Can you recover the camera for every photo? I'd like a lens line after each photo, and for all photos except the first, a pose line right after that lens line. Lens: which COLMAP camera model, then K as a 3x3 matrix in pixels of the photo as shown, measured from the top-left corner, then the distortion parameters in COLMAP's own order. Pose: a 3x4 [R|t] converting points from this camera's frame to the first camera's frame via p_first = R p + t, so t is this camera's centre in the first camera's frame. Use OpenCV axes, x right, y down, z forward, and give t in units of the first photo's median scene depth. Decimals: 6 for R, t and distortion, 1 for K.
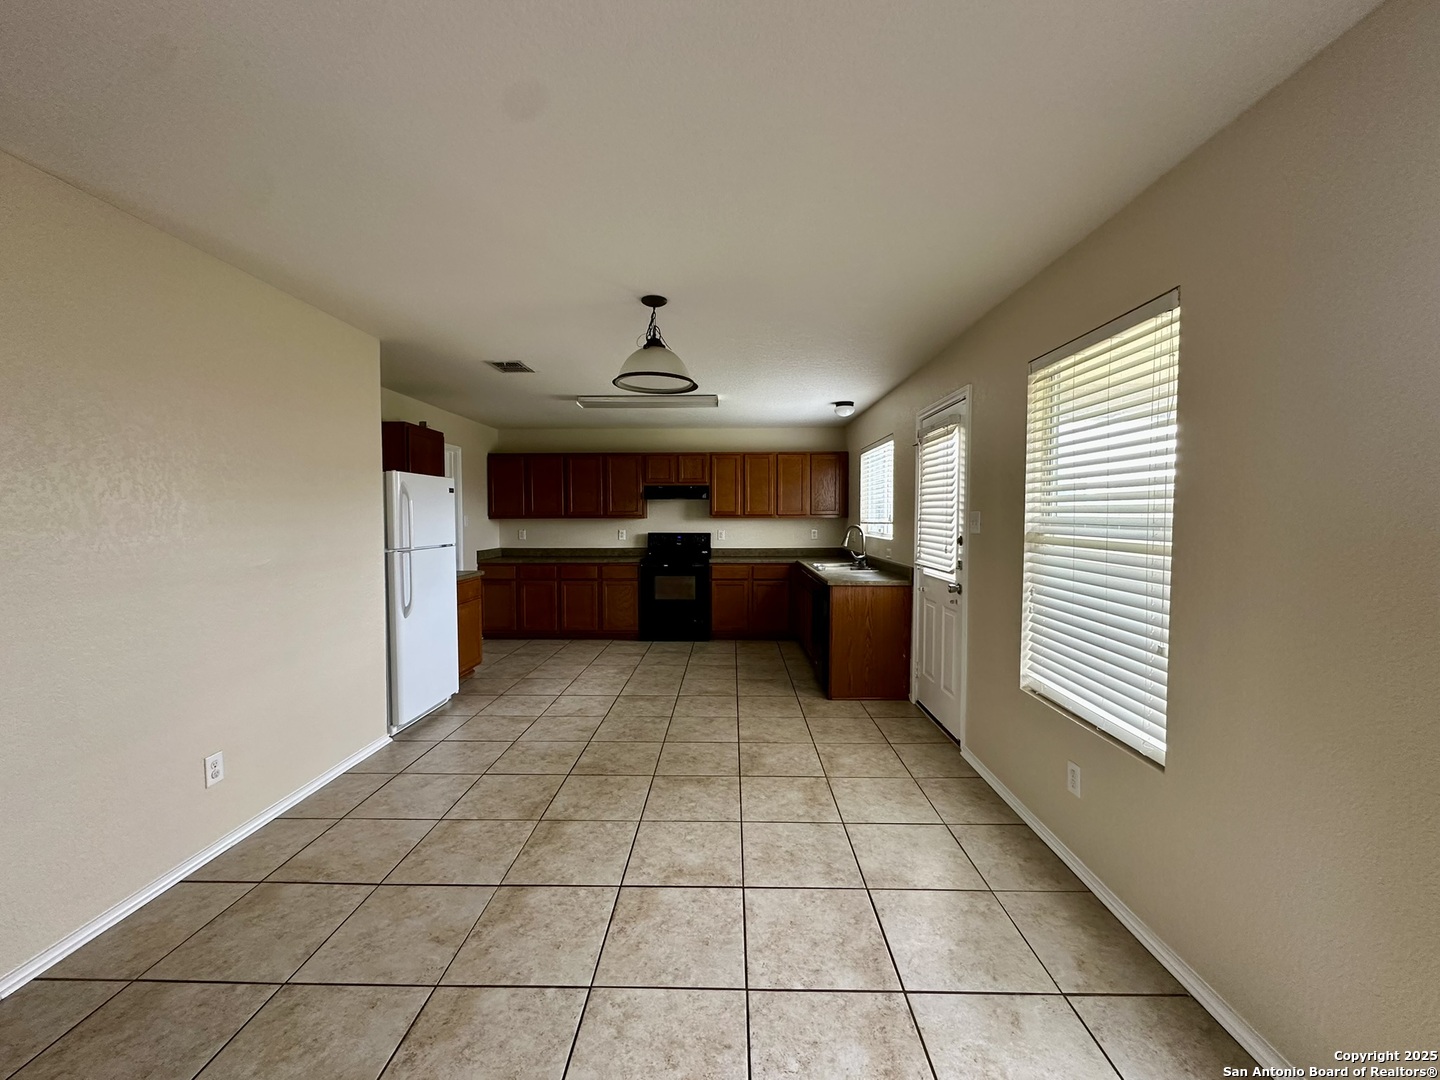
lens RADIAL K [[575.0, 0, 720.7], [0, 575.0, 534.9], [0, 0, 1]] dist [-0.004461, 0.000845]
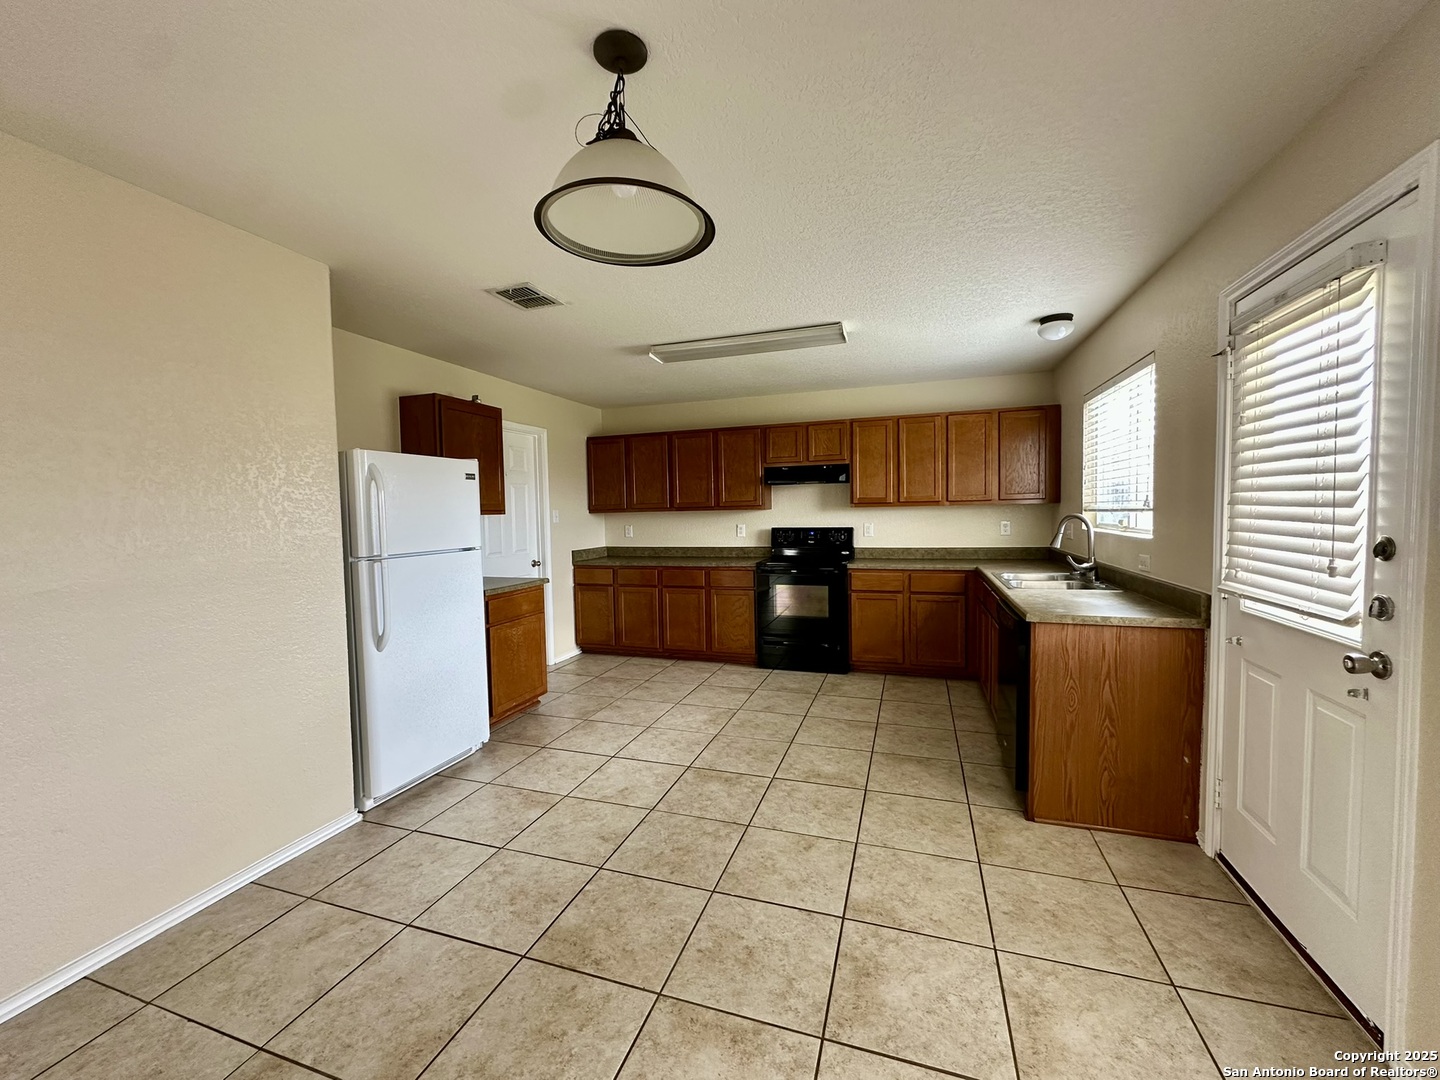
lens RADIAL K [[575.0, 0, 719.9], [0, 575.0, 535.8], [0, 0, 1]] dist [-0.004461, 0.000845]
pose [[0.953137, -0.003980, -0.302512, 0.072847], [0.008715, 0.999860, 0.014303, -0.007671], [0.302413, -0.016269, 0.953038, 0.386436]]
